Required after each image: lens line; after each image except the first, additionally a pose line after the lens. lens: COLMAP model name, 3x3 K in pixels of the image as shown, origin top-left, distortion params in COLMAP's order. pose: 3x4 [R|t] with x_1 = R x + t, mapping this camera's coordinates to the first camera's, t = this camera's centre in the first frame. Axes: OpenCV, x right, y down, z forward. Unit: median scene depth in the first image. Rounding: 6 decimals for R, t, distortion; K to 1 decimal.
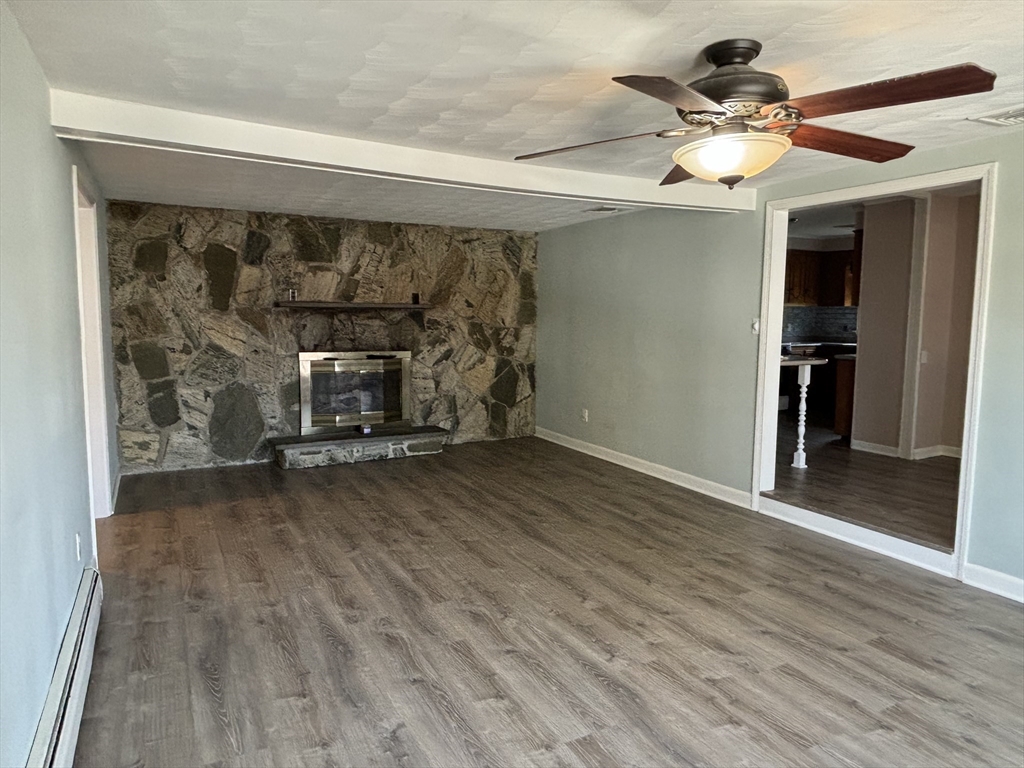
lens RADIAL K [[667.4, 0, 516.0], [0, 667.4, 381.2], [0, 0, 1]] dist [-0.000421, -0.002410]
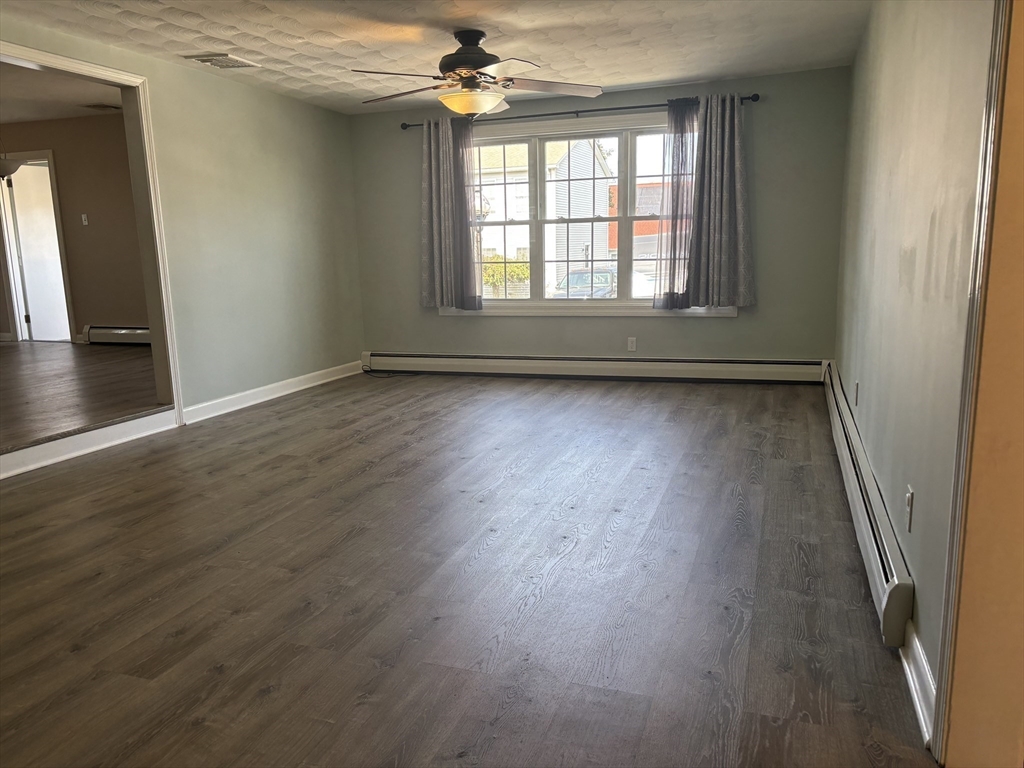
lens RADIAL K [[772.2, 0, 512.7], [0, 772.2, 387.2], [0, 0, 1]] dist [0.055491, -0.053629]
pose [[-0.678039, -0.125956, 0.724153, -0.929986], [0.091630, 0.963038, 0.253302, -0.091935], [-0.729292, 0.238102, -0.641436, 1.735836]]
